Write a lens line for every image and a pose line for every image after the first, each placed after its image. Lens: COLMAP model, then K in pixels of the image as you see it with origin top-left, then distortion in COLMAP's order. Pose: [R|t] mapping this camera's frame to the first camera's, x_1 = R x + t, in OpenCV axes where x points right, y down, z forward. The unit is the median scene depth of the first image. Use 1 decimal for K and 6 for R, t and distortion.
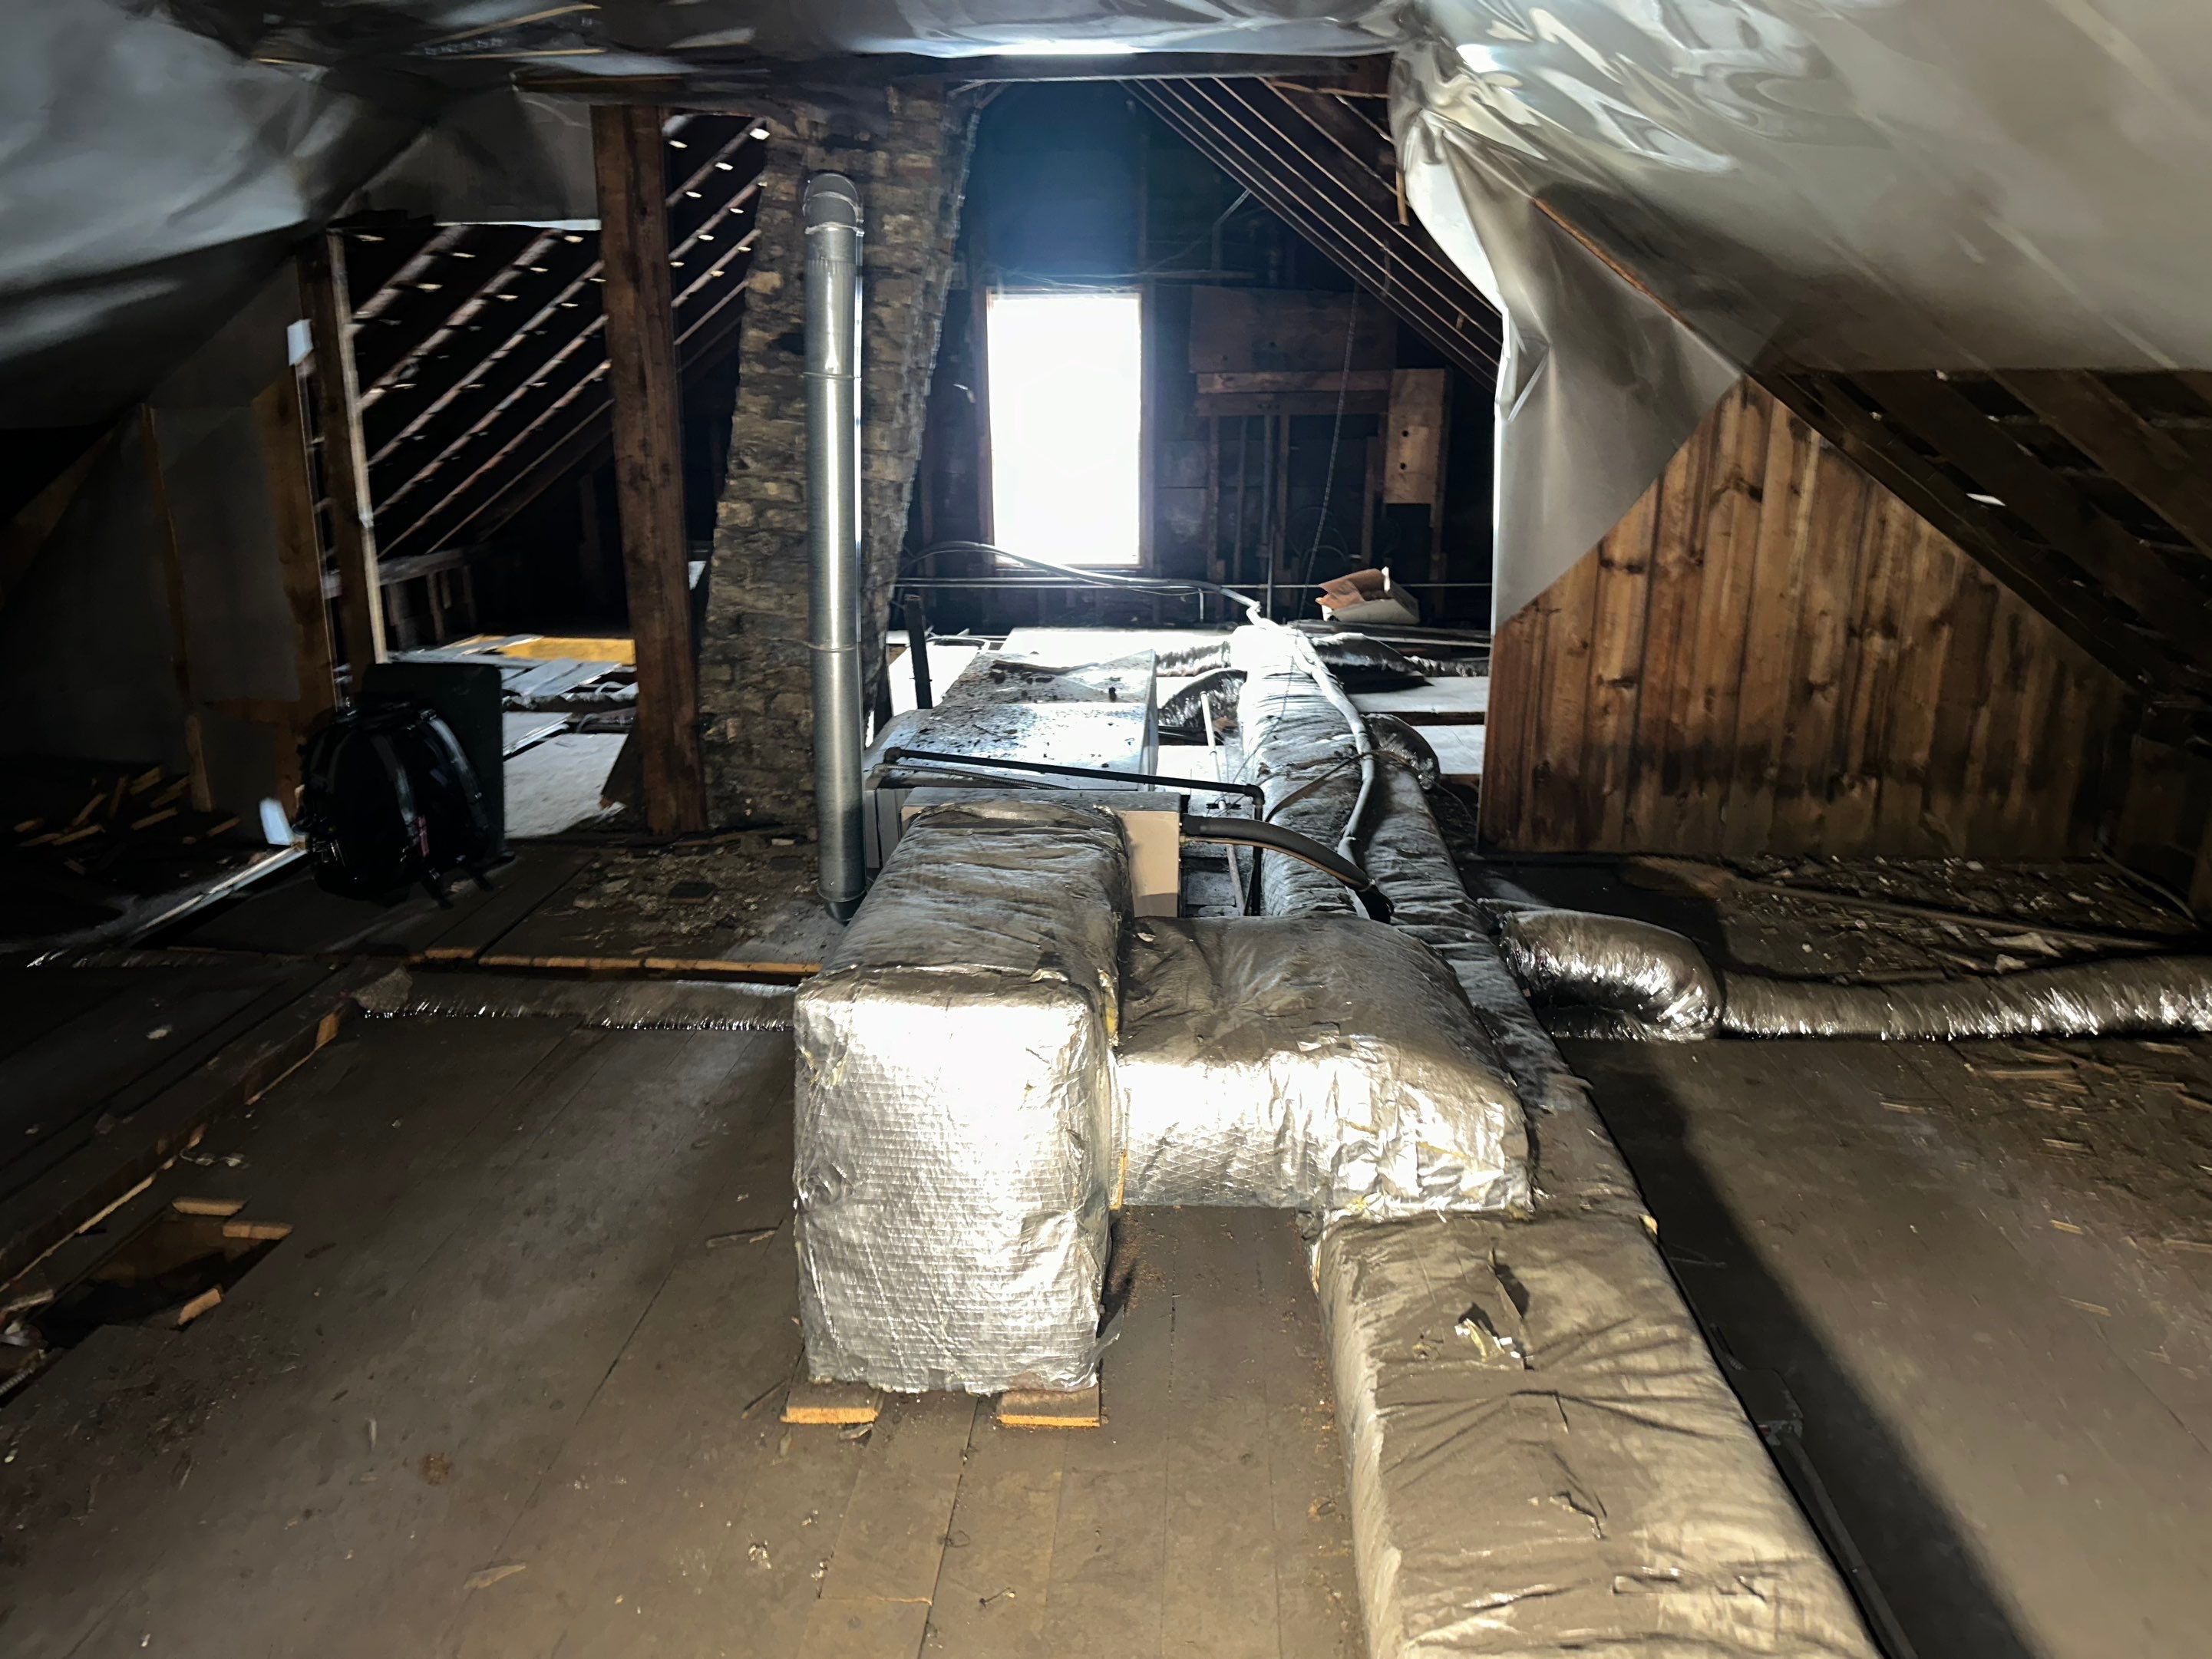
lens RADIAL K [[1586.3, 0, 1116.6], [0, 1586.3, 894.7], [0, 0, 1]] dist [0.009006, -0.018984]
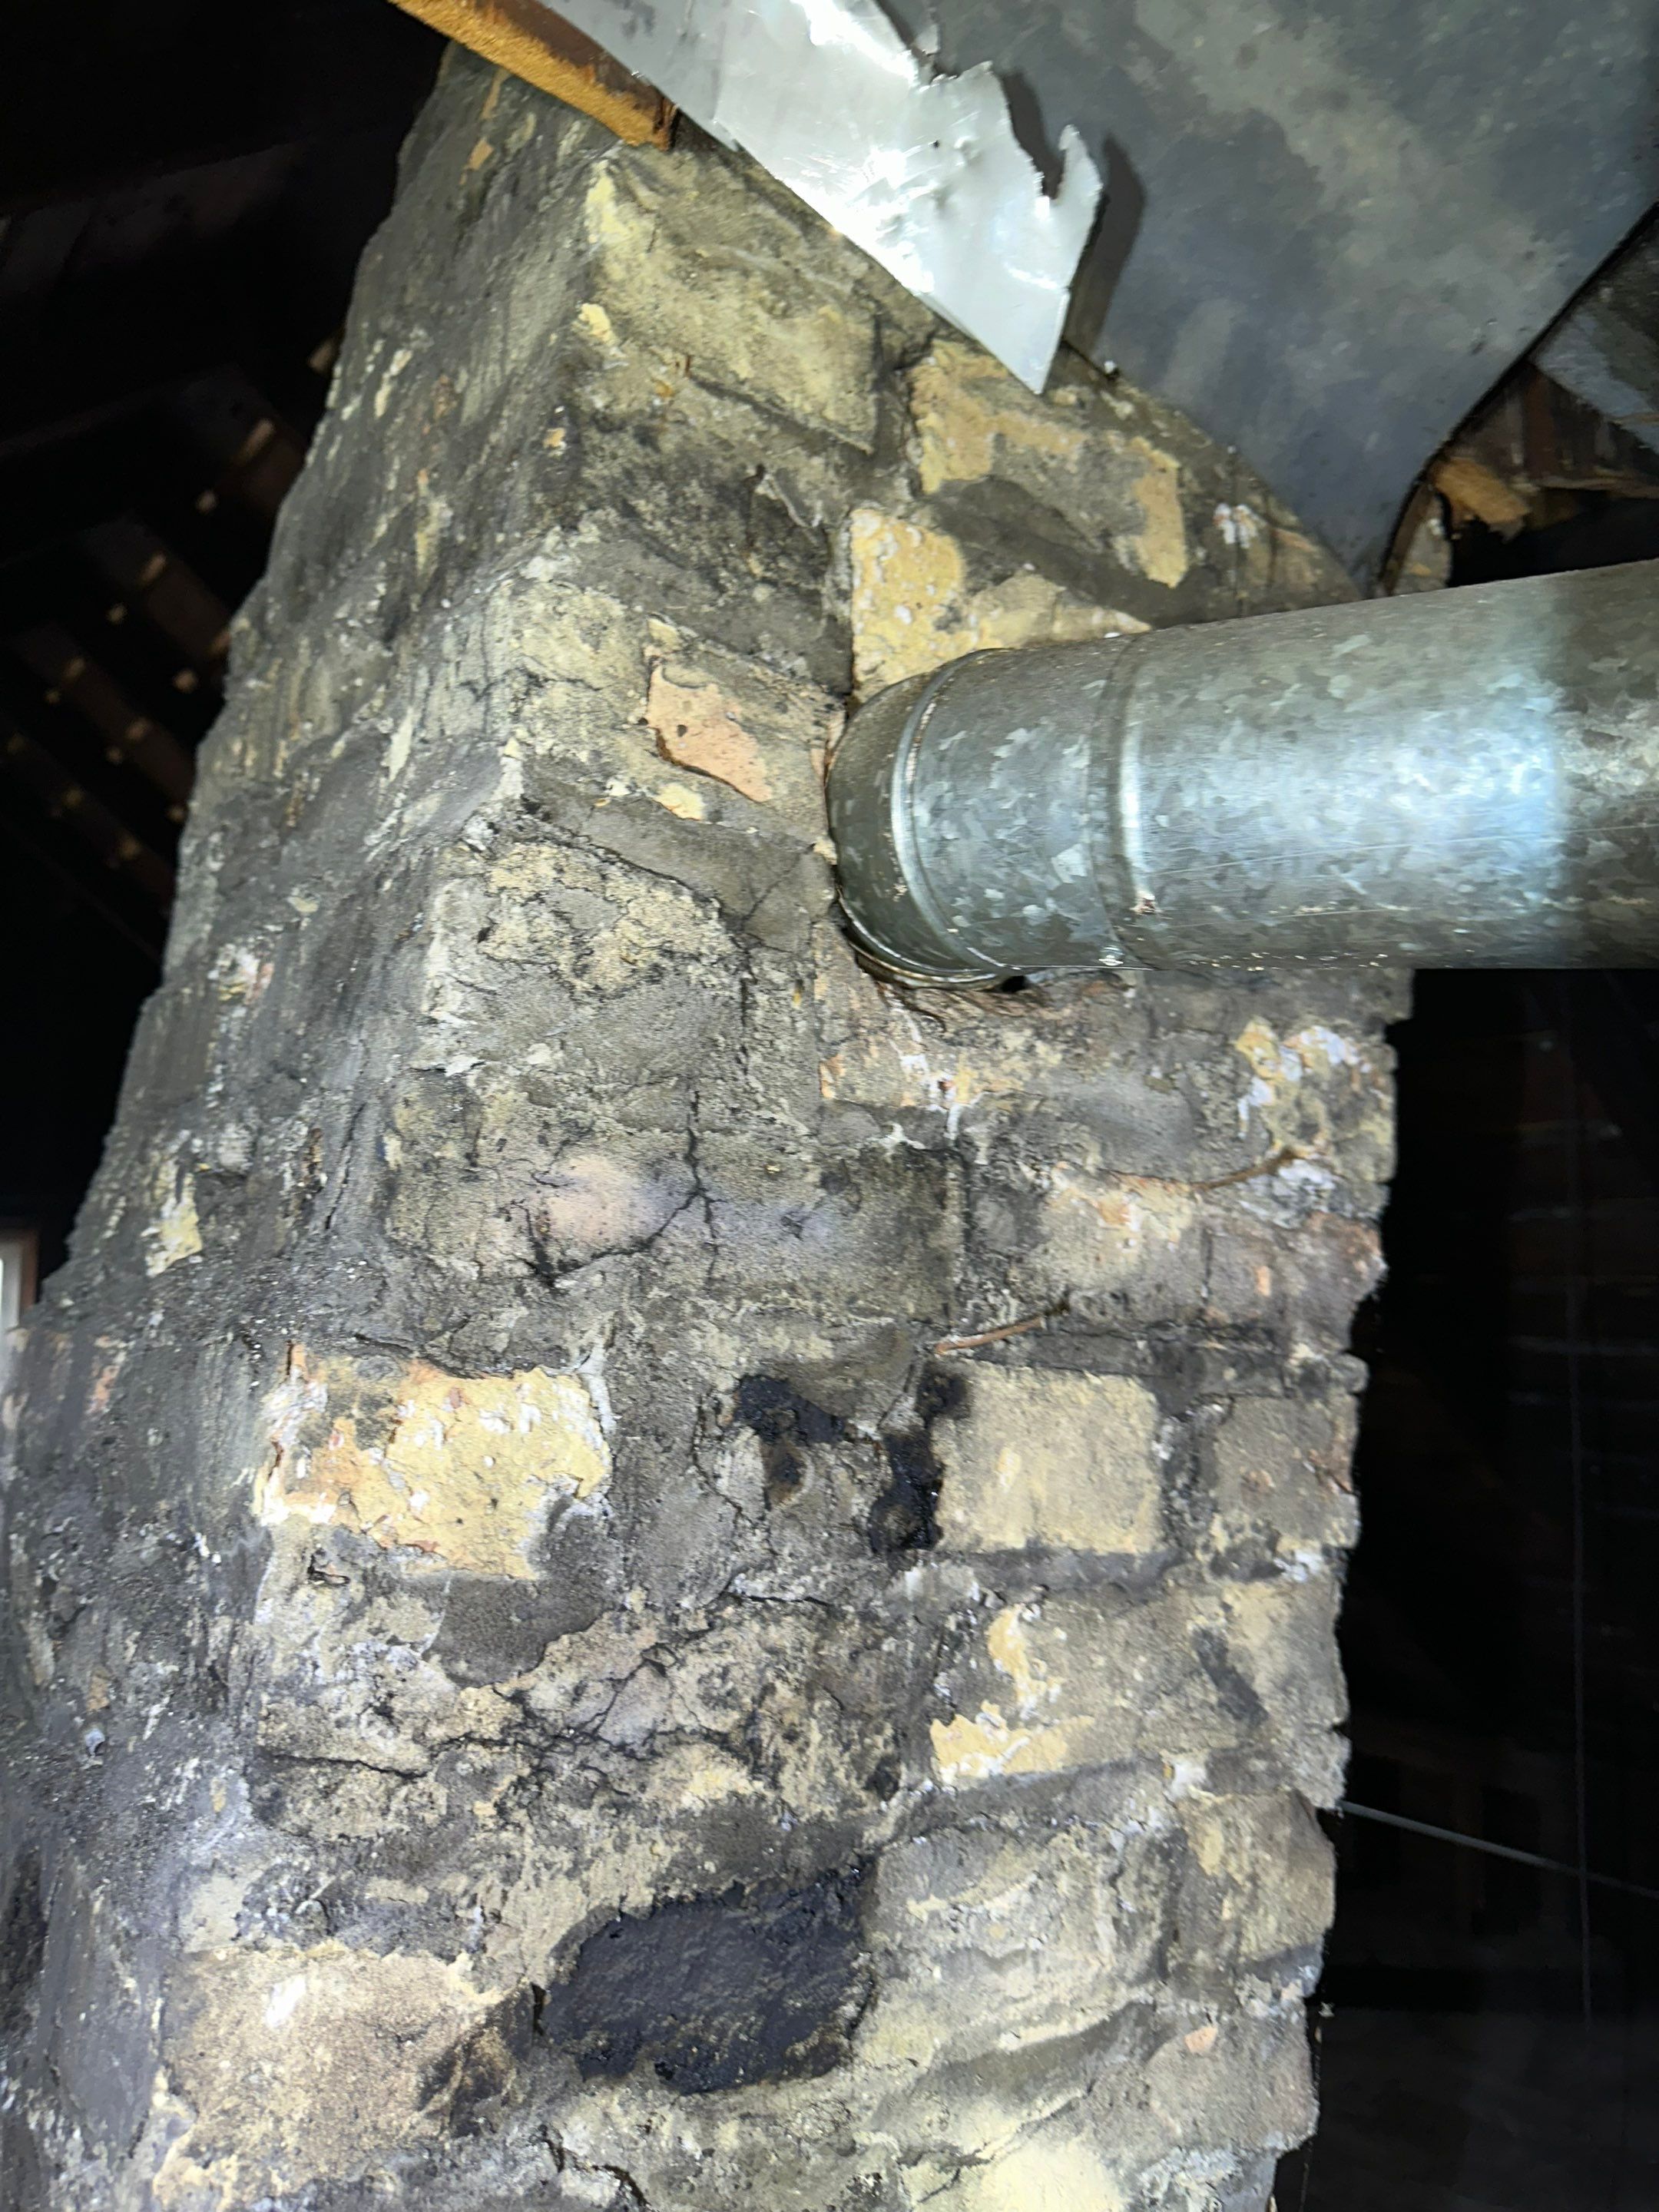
lens RADIAL K [[1586.5, 0, 839.5], [0, 1586.5, 1110.9], [0, 0, 1]] dist [0.009006, -0.018984]
pose [[0.740584, 0.079655, 0.667226, -0.264083], [0.193662, 0.925517, -0.325443, -0.354827], [-0.643453, 0.370234, 0.669997, 0.871595]]
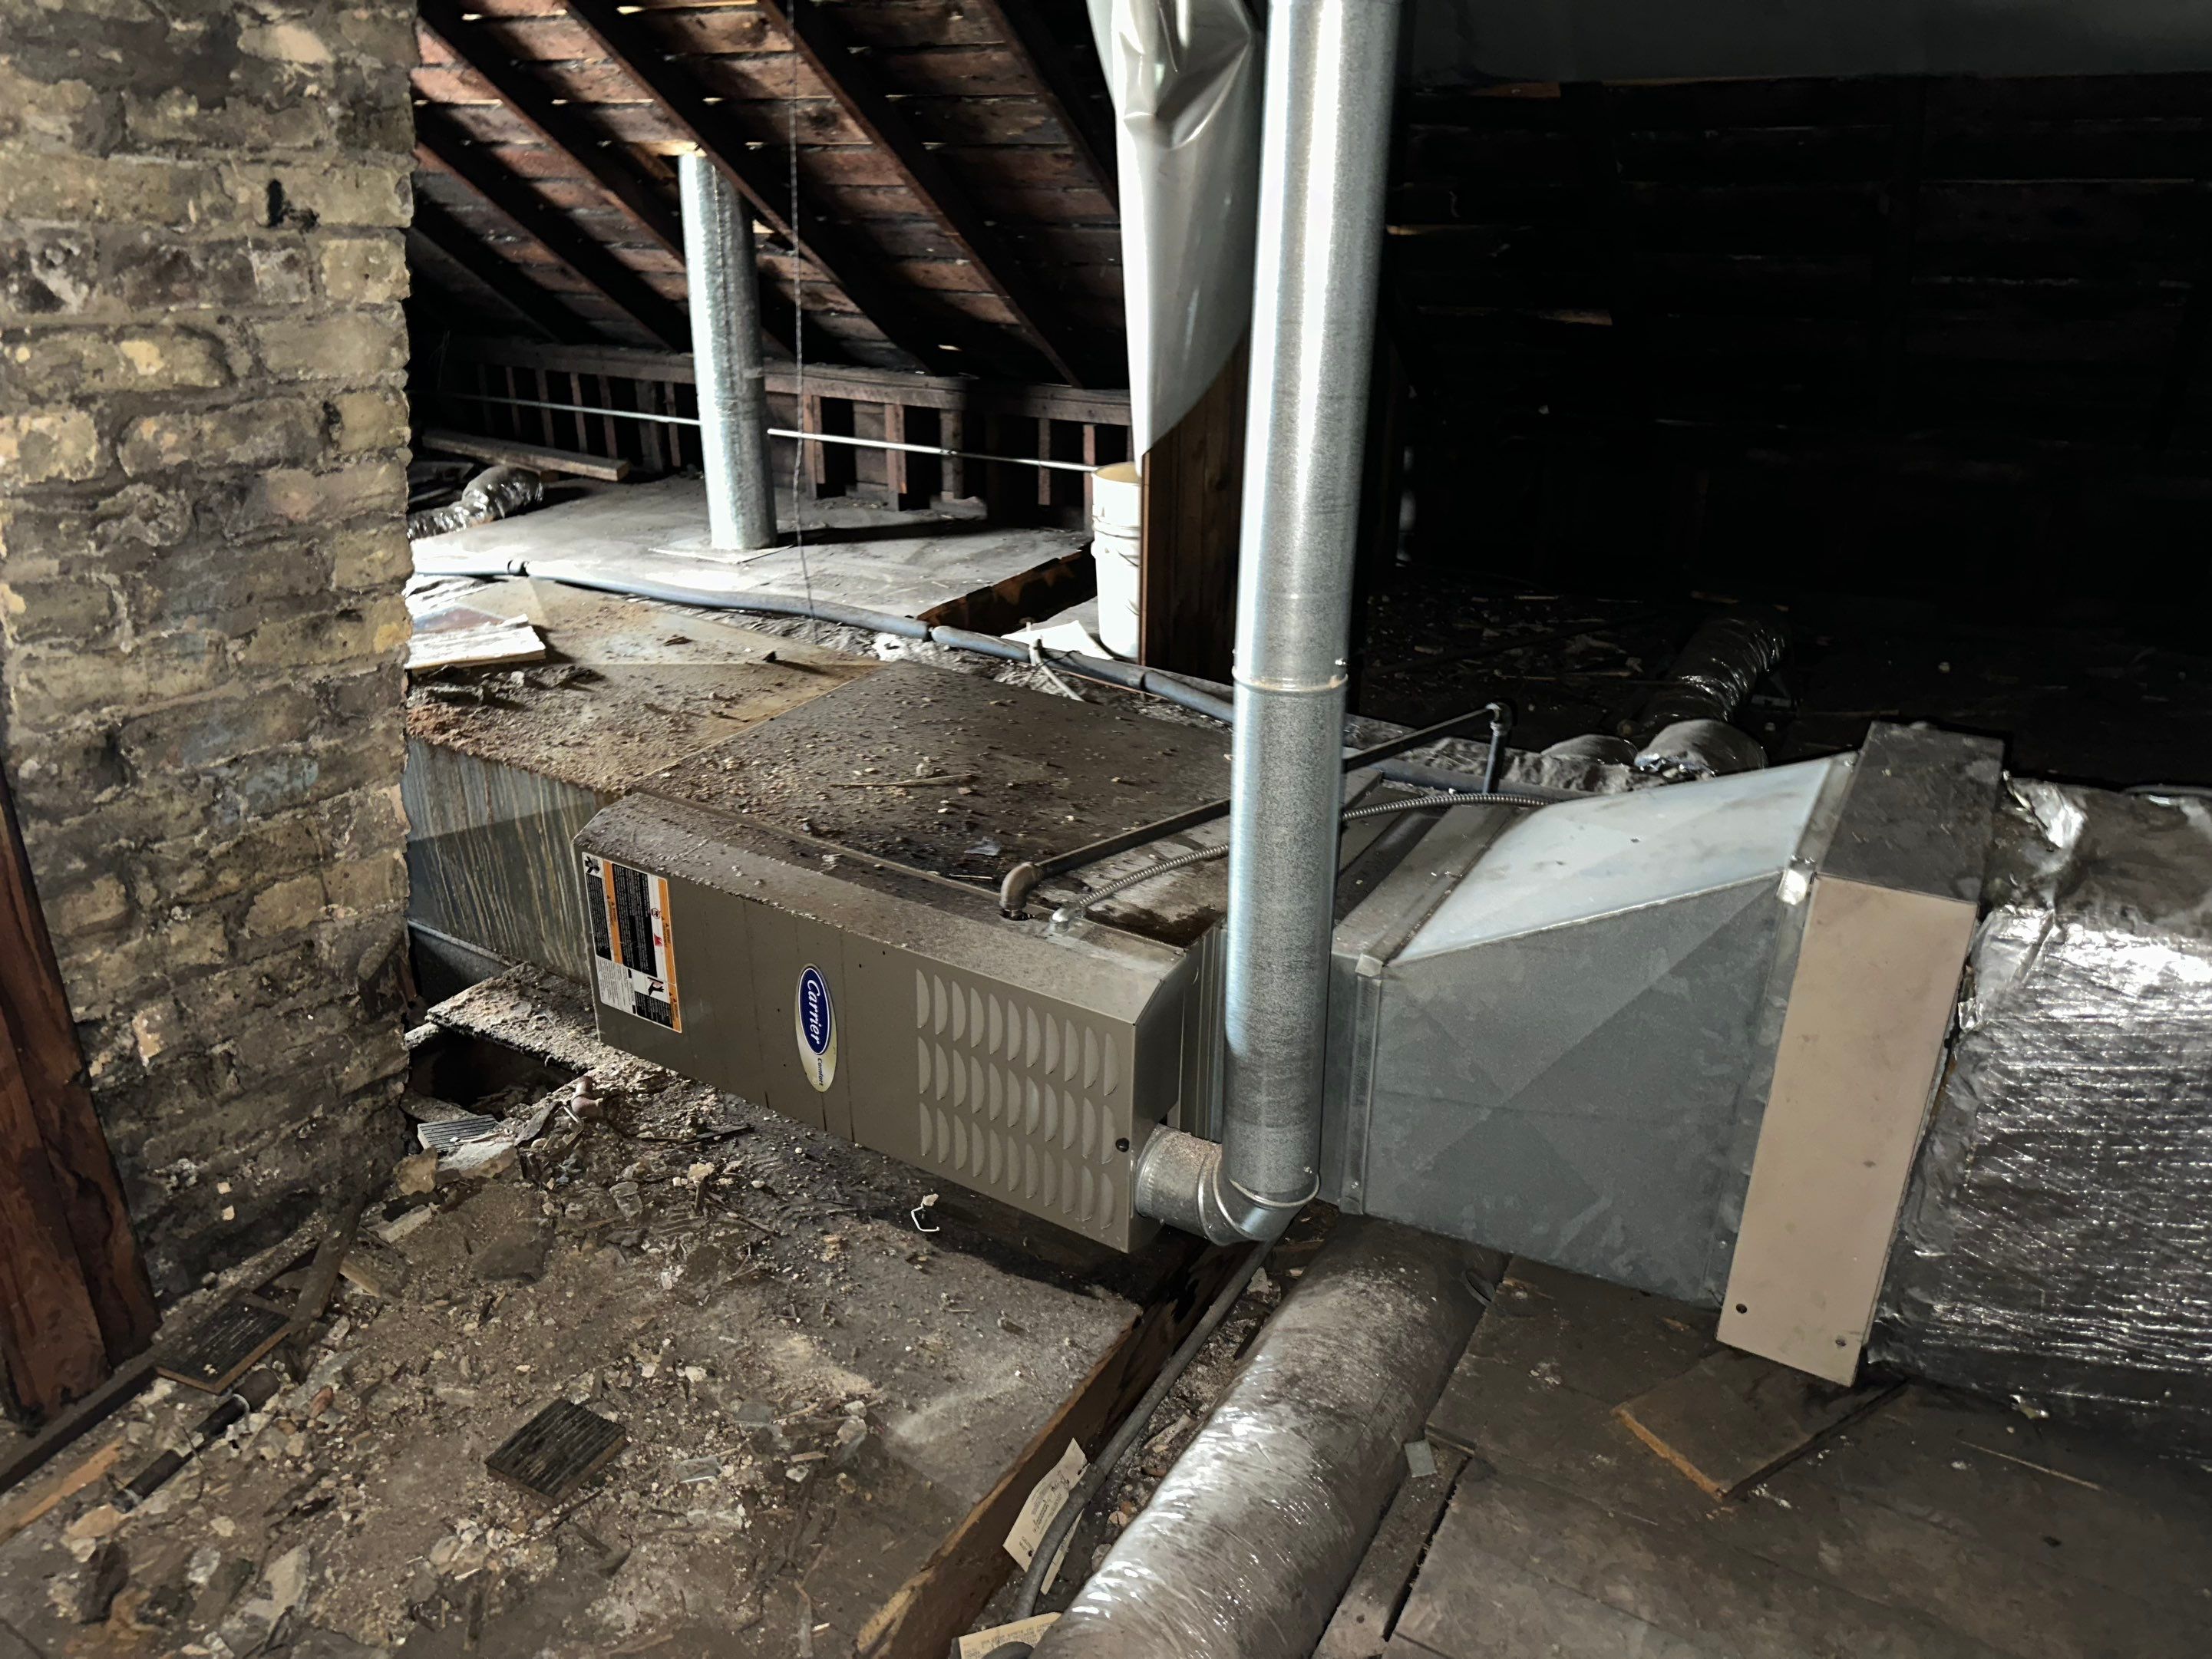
lens RADIAL K [[1586.3, 0, 1090.0], [0, 1586.3, 844.7], [0, 0, 1]] dist [0.009006, -0.018984]
pose [[0.444604, -0.363075, 0.818843, -0.450048], [0.271440, 0.925792, 0.263113, -0.191140], [-0.853609, 0.105286, 0.510164, 0.650943]]
